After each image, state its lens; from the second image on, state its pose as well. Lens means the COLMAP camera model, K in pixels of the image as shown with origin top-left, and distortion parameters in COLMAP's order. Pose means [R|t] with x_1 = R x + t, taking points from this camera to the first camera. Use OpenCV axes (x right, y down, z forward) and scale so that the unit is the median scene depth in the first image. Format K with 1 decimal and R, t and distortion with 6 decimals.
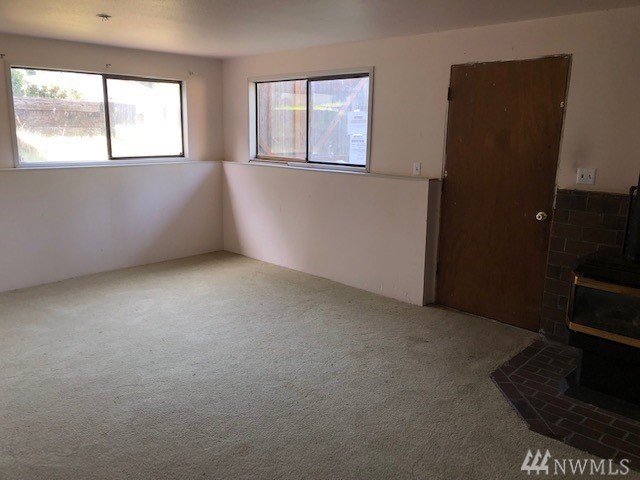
lens RADIAL K [[527.3, 0, 320.2], [0, 527.3, 236.7], [0, 0, 1]] dist [0.043603, -0.024794]
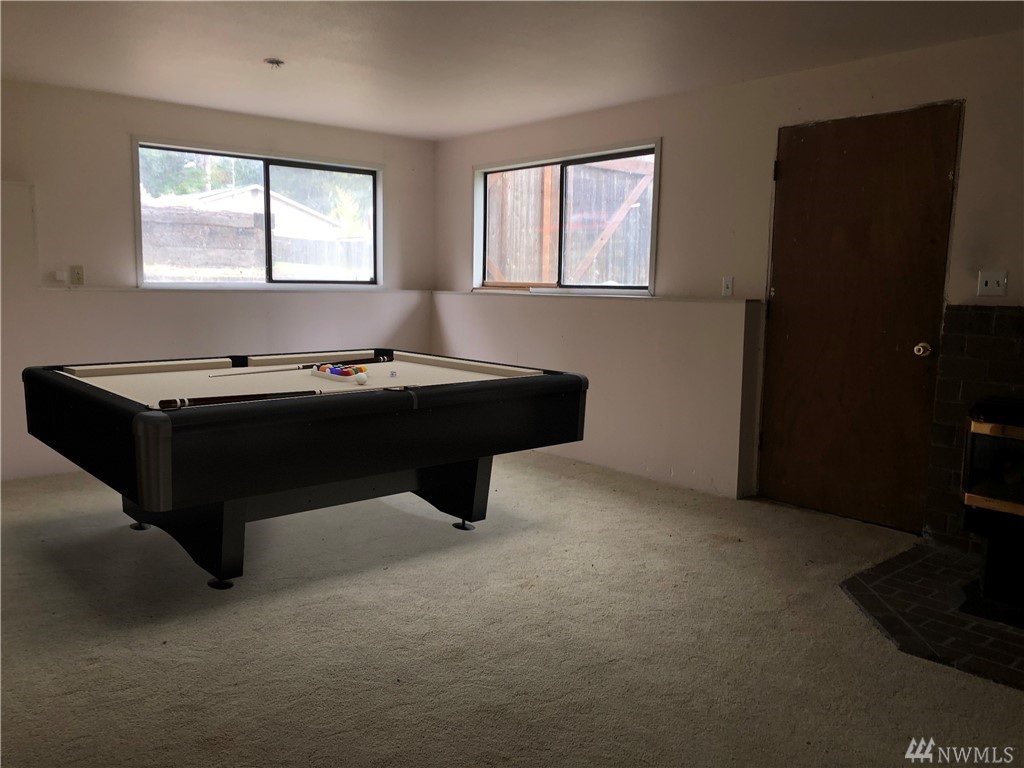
lens RADIAL K [[843.7, 0, 514.6], [0, 843.7, 391.1], [0, 0, 1]] dist [0.043603, -0.024794]
pose [[0.996808, 0.012005, -0.078928, 0.005017], [-0.018056, 0.996914, -0.076400, 0.089098], [0.077767, 0.077581, 0.993948, -0.053142]]
